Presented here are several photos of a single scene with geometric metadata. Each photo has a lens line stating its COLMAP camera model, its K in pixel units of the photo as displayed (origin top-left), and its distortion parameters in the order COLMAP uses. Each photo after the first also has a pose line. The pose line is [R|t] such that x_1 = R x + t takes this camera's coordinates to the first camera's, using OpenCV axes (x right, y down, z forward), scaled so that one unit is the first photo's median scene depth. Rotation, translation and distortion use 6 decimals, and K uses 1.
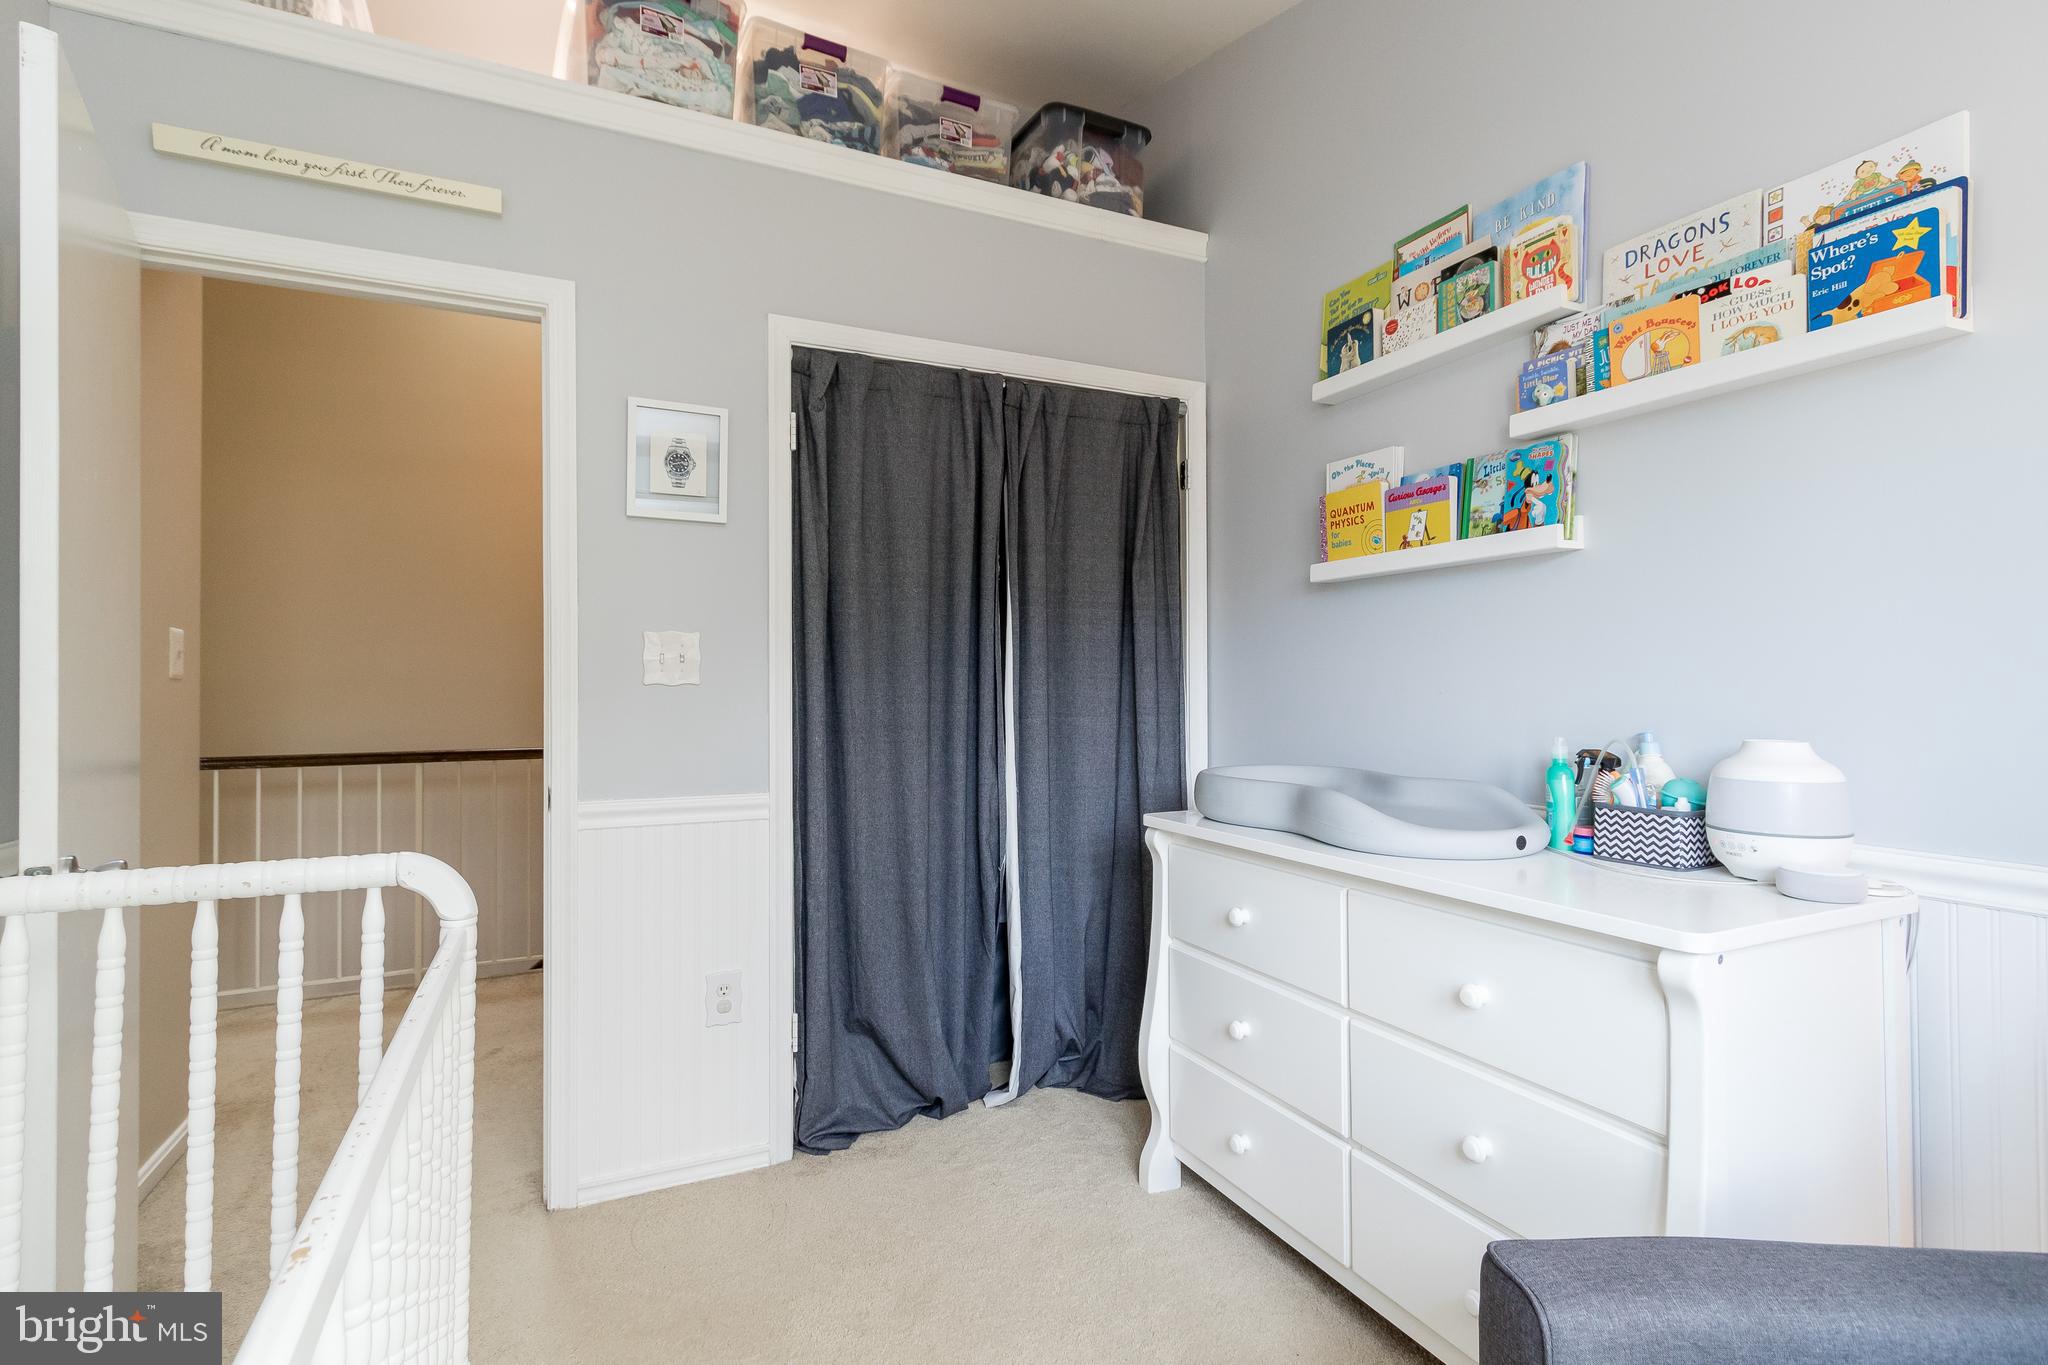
lens RADIAL K [[979.3, 0, 1023.1], [0, 979.3, 683.7], [0, 0, 1]] dist [0.000478, -0.002552]
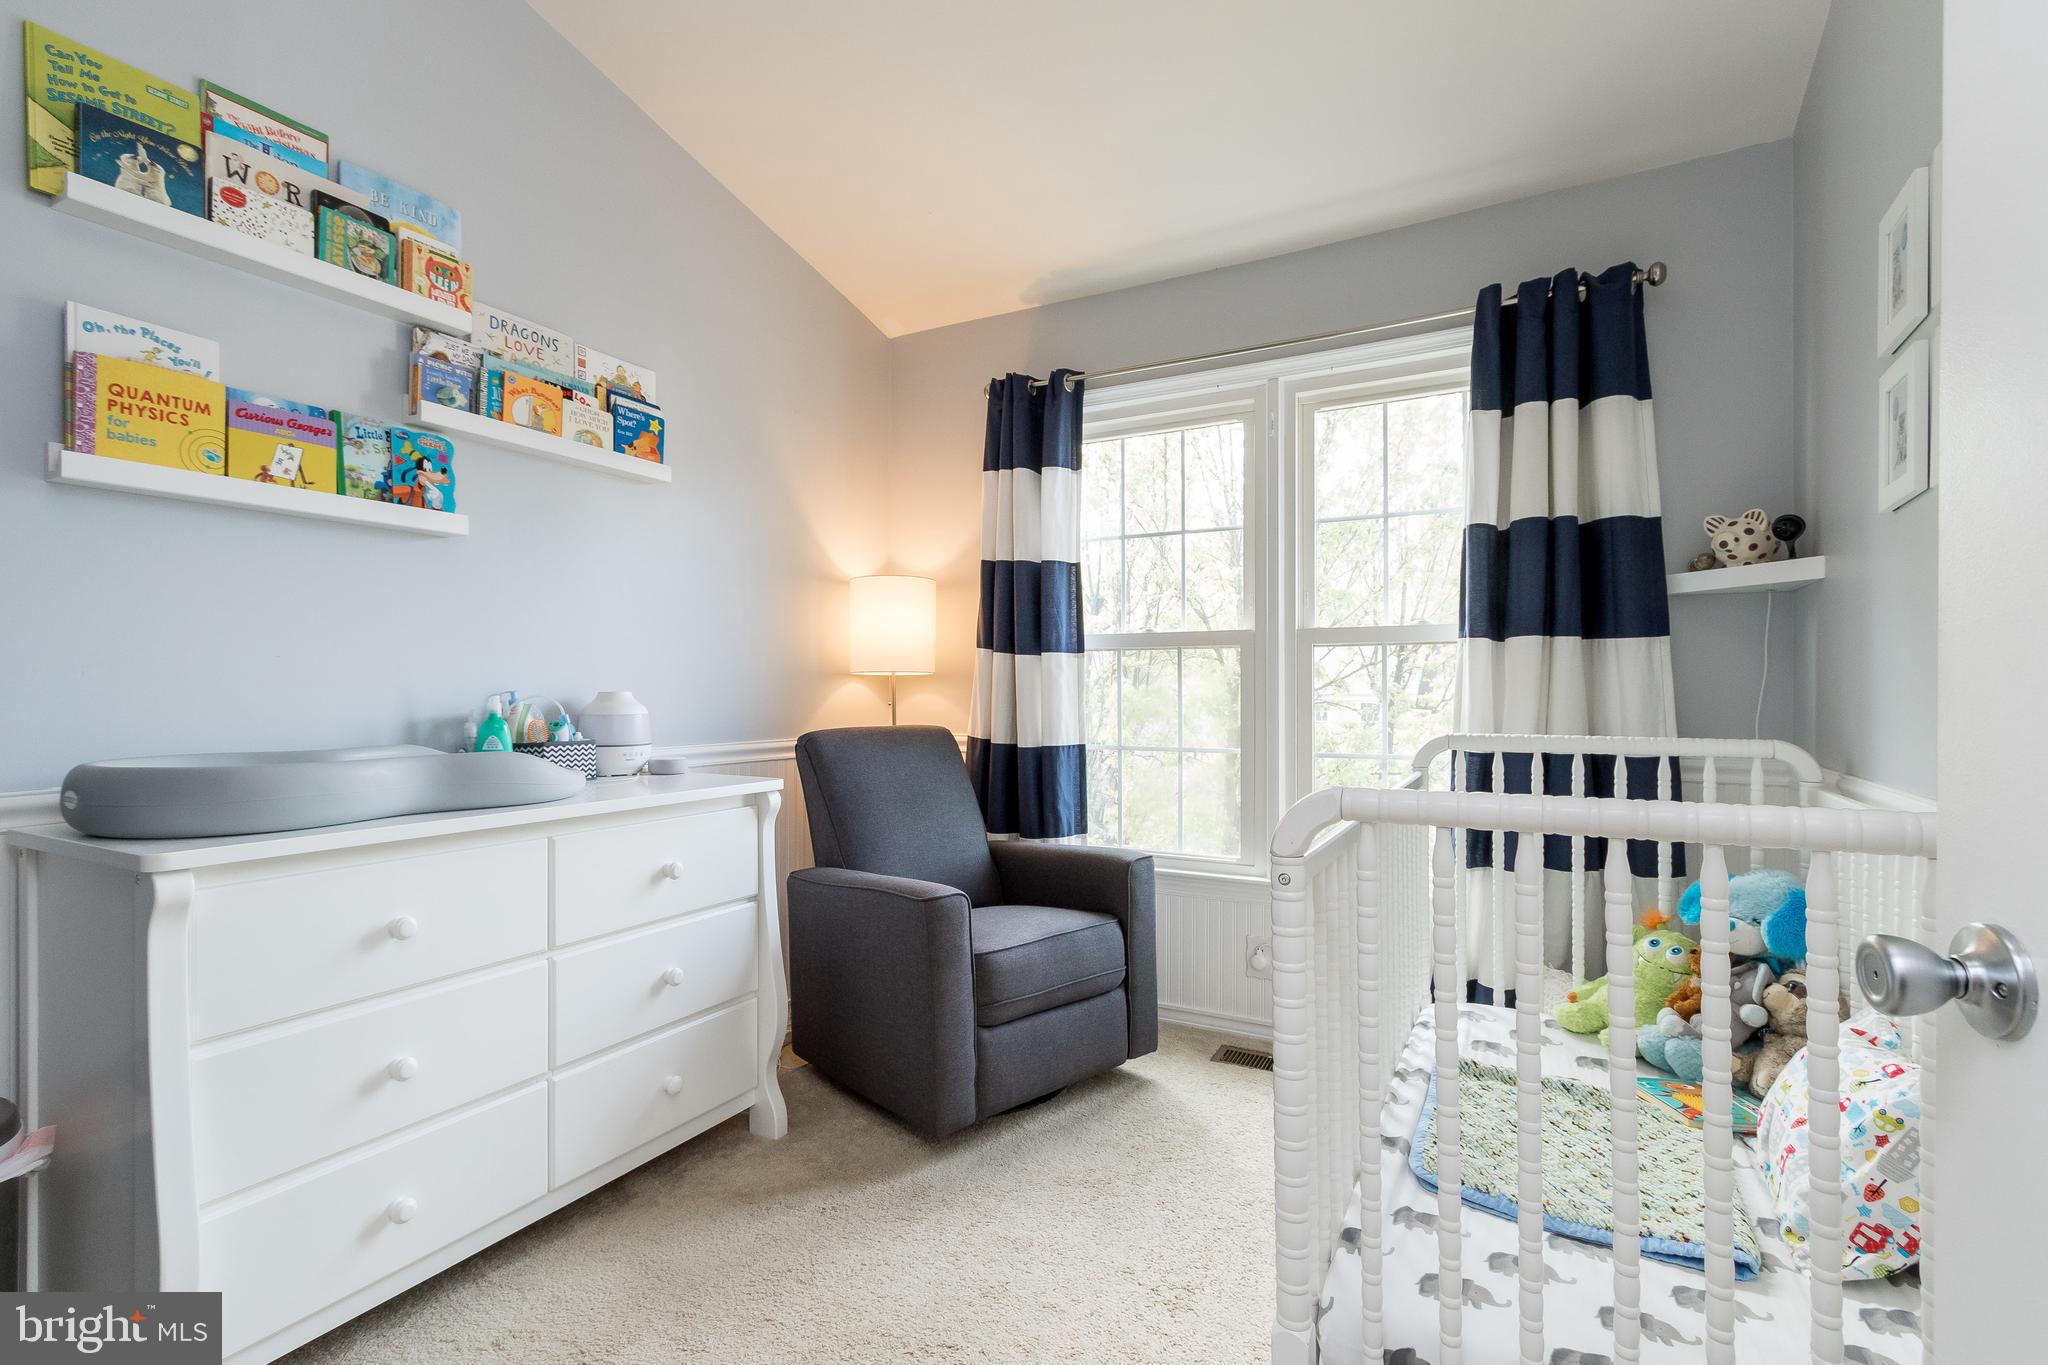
lens RADIAL K [[979.3, 0, 1019.3], [0, 979.3, 688.1], [0, 0, 1]] dist [0.000478, -0.002552]
pose [[-0.601131, -0.002320, 0.799147, -0.752353], [-0.008066, 0.999962, -0.003164, 0.039990], [-0.799110, -0.008348, -0.601127, 1.115859]]
